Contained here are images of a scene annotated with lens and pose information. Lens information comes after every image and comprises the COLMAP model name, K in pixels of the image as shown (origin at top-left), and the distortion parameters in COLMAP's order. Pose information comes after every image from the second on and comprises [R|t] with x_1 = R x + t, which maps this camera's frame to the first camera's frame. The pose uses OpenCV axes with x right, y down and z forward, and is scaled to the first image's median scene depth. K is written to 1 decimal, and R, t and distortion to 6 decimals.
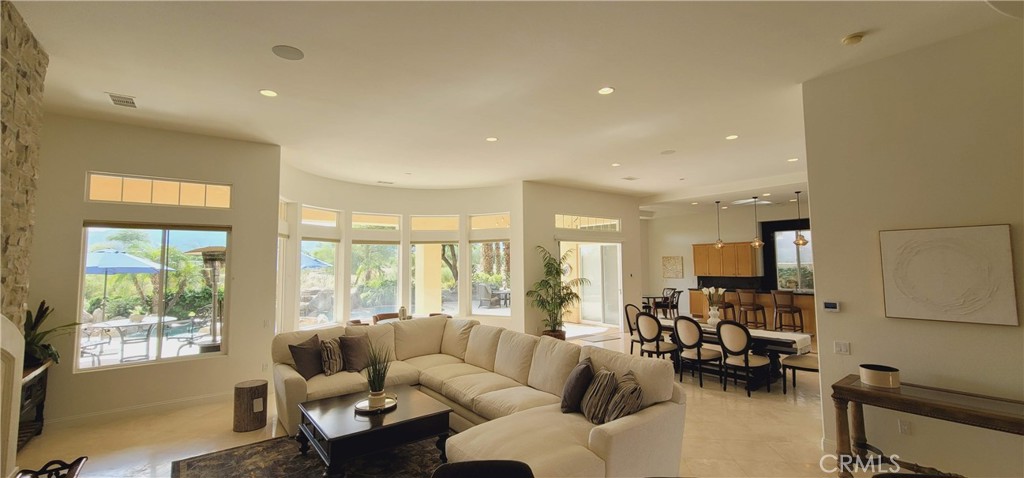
lens RADIAL K [[419.9, 0, 508.7], [0, 419.9, 232.1], [0, 0, 1]] dist [-0.003054, 0.000583]
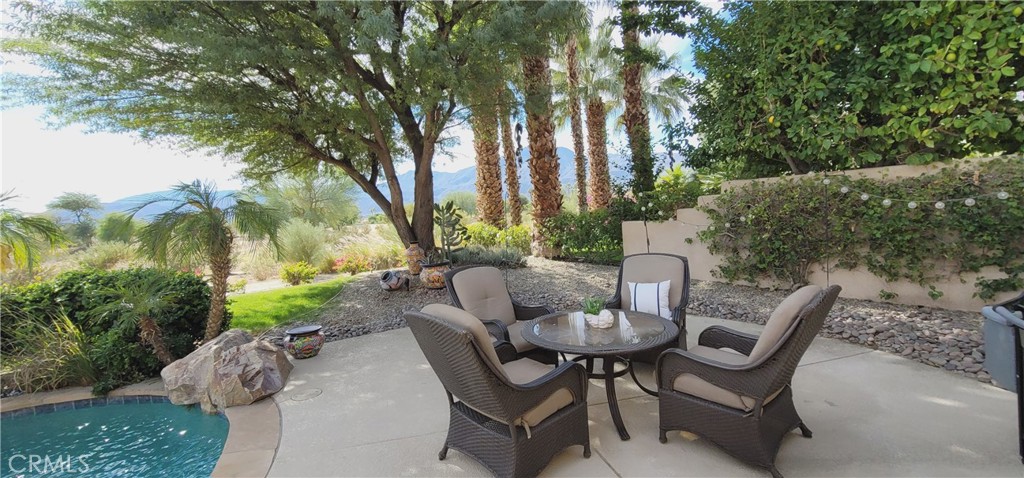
lens RADIAL K [[419.9, 0, 508.7], [0, 419.9, 232.1], [0, 0, 1]] dist [-0.003054, 0.000583]
pose [[0.998003, -0.059316, -0.021698, -0.118361], [0.061406, 0.991634, 0.113537, 0.273815], [0.014782, -0.114643, 0.993297, 2.691526]]
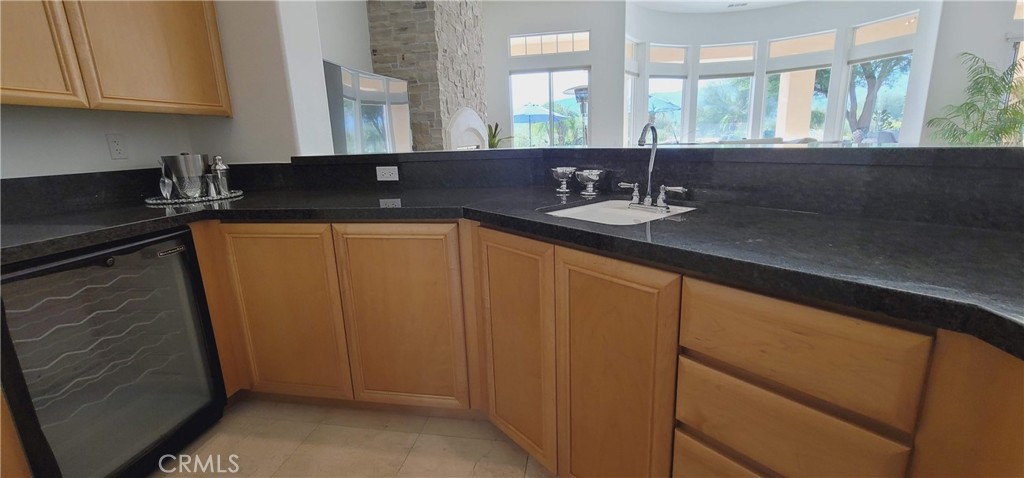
lens RADIAL K [[419.9, 0, 508.7], [0, 419.9, 232.1], [0, 0, 1]] dist [-0.003054, 0.000583]
pose [[0.672308, 0.149124, -0.725096, 0.168729], [0.084855, 0.957519, 0.275602, 0.097275], [0.735392, -0.246818, 0.631094, -0.110696]]
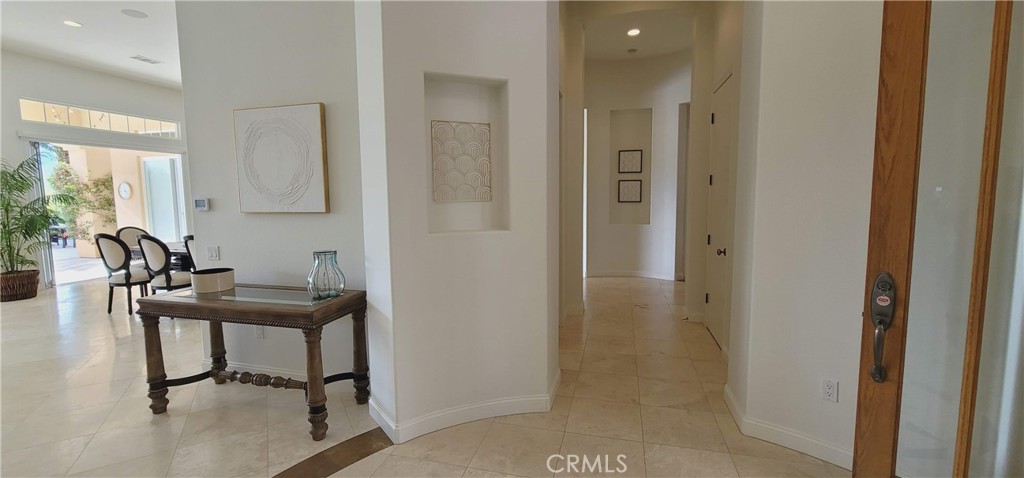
lens RADIAL K [[419.9, 0, 508.7], [0, 419.9, 232.1], [0, 0, 1]] dist [-0.003054, 0.000583]
pose [[0.790437, -0.056376, 0.609944, 0.495014], [-0.041926, 0.988441, 0.145692, 0.057484], [-0.611107, -0.140733, 0.778936, -0.009241]]
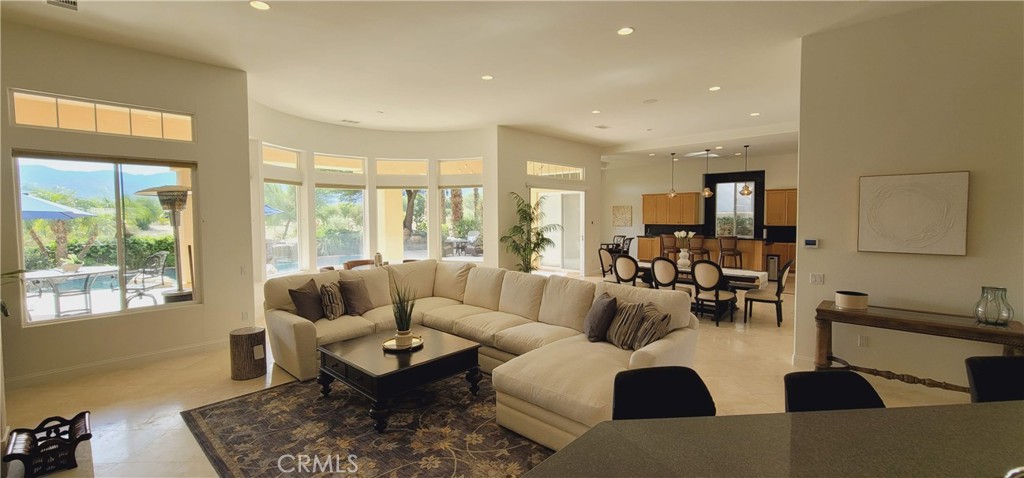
lens RADIAL K [[419.9, 0, 508.7], [0, 419.9, 232.1], [0, 0, 1]] dist [-0.003054, 0.000583]
pose [[0.987392, -0.001709, 0.158287, -0.148092], [-0.016493, 0.993389, 0.113605, 0.020923], [-0.157434, -0.114784, 0.980836, 0.010861]]
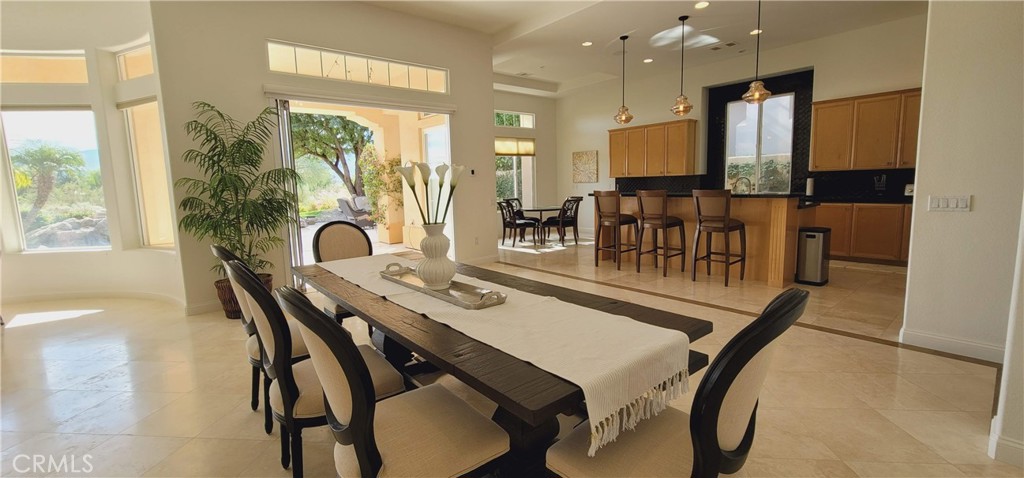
lens RADIAL K [[419.9, 0, 508.7], [0, 419.9, 232.1], [0, 0, 1]] dist [-0.003054, 0.000583]
pose [[0.998985, -0.022339, 0.039113, 0.598372], [0.014471, 0.981490, 0.190968, 0.139517], [-0.042655, -0.190208, 0.980817, 0.773461]]
